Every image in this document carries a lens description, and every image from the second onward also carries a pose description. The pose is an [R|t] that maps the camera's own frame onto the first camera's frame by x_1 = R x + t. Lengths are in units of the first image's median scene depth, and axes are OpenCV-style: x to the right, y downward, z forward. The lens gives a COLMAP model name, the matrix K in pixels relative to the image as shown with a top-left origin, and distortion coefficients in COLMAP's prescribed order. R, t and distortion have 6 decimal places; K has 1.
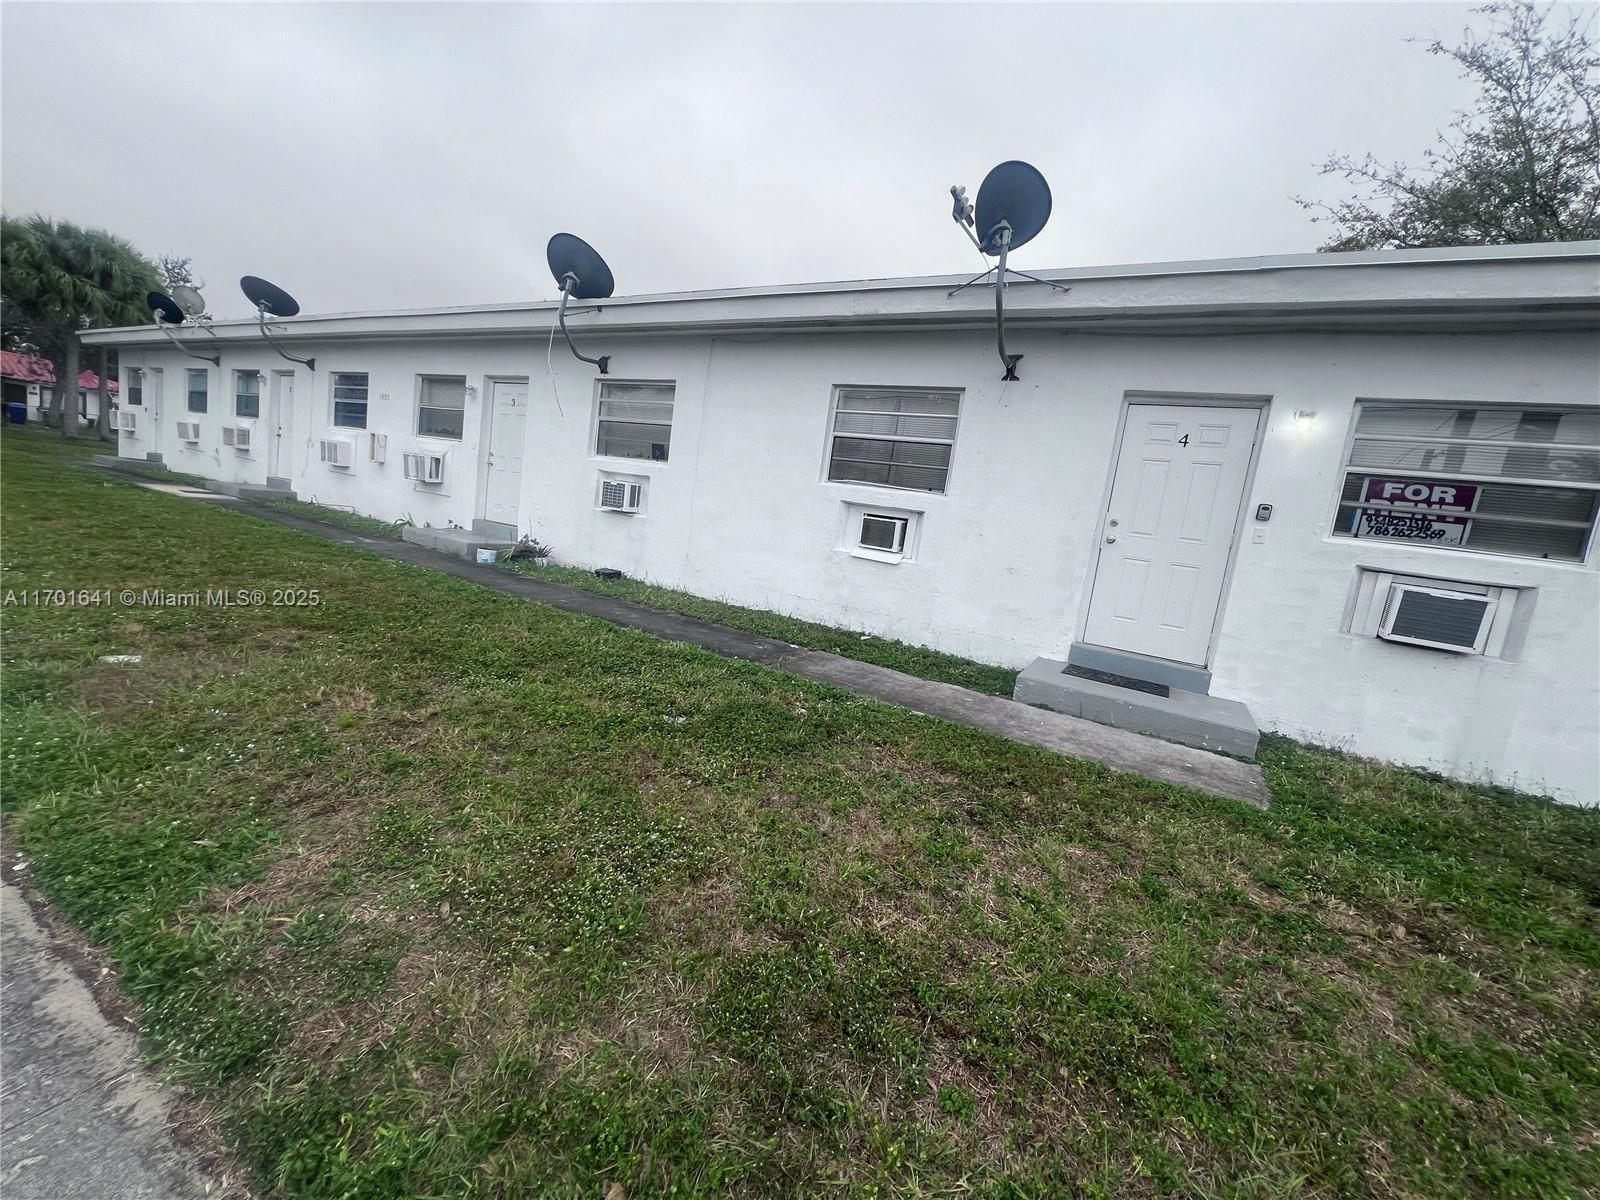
lens RADIAL K [[642.4, 0, 816.9], [0, 642.4, 604.2], [0, 0, 1]] dist [0.002001, 0.000370]
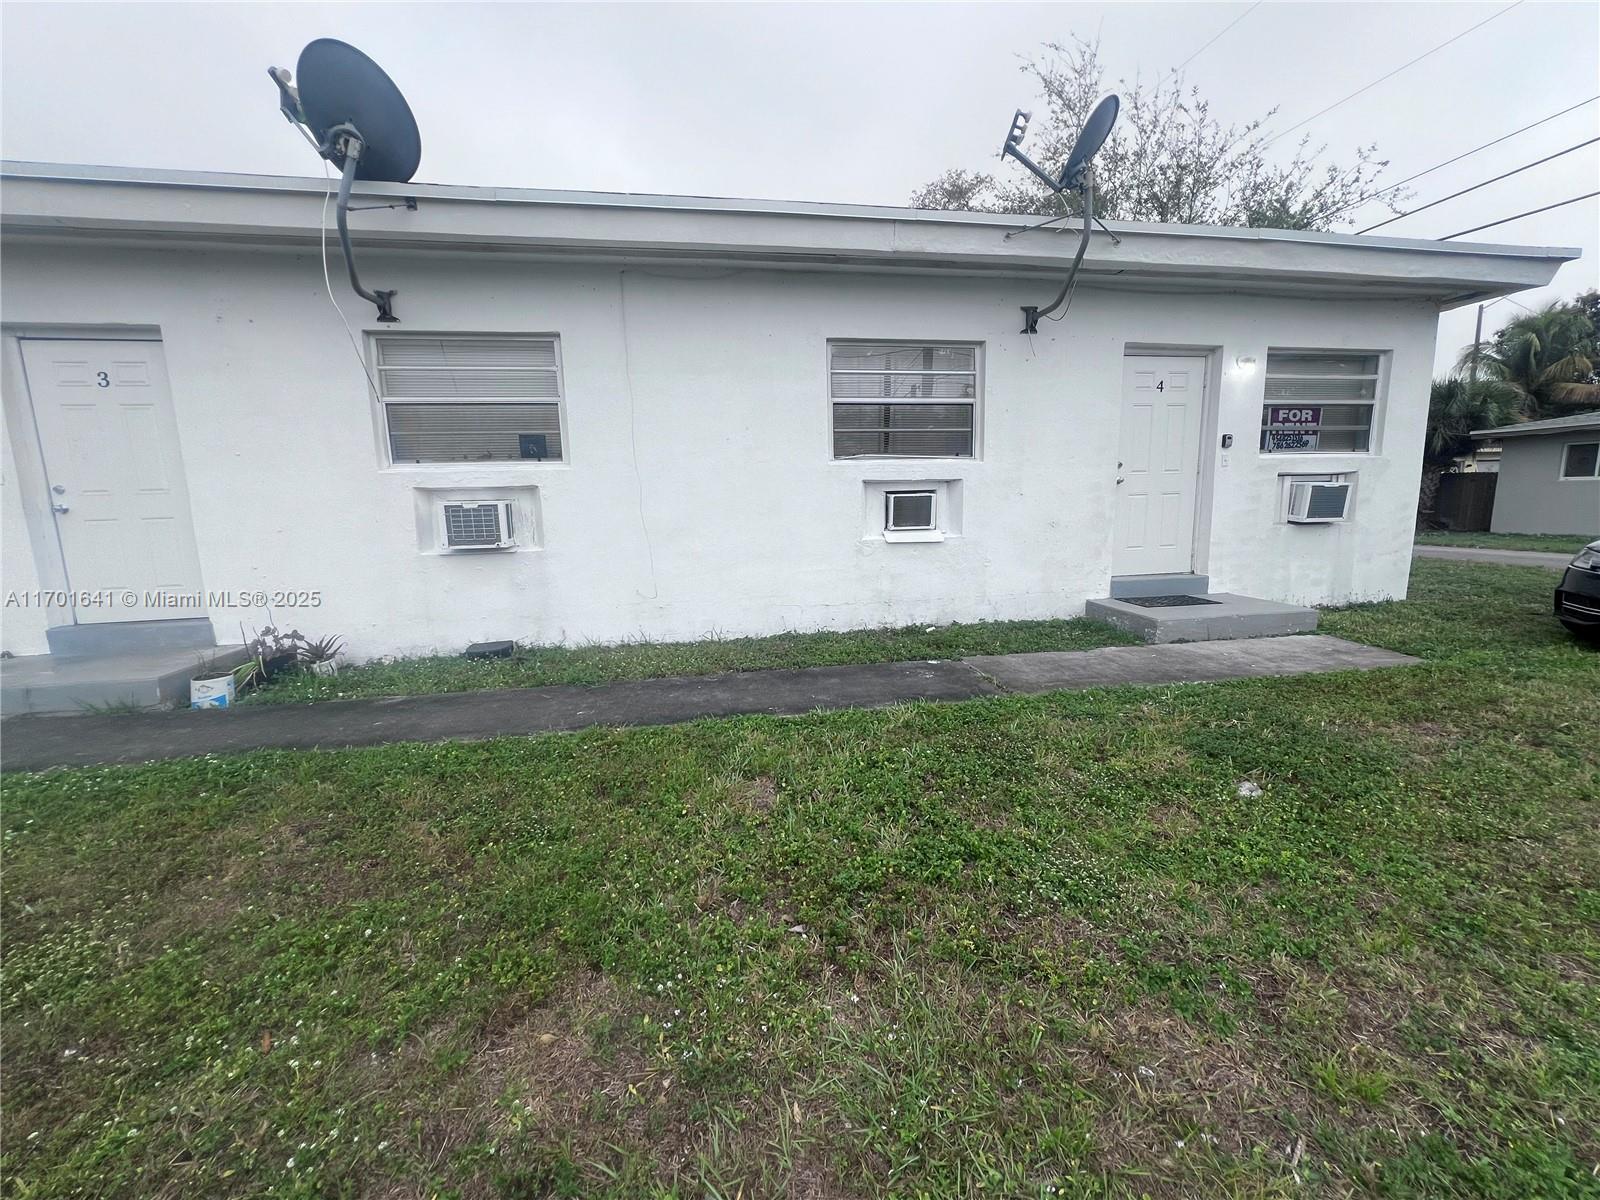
lens RADIAL K [[644.5, 0, 800.4], [0, 644.5, 596.5], [0, 0, 1]] dist [-0.001179, 0.000192]
pose [[0.755730, -0.249121, 0.605649, -0.573723], [0.215038, 0.967939, 0.129815, -0.142686], [-0.618572, 0.032132, 0.785071, 0.402240]]
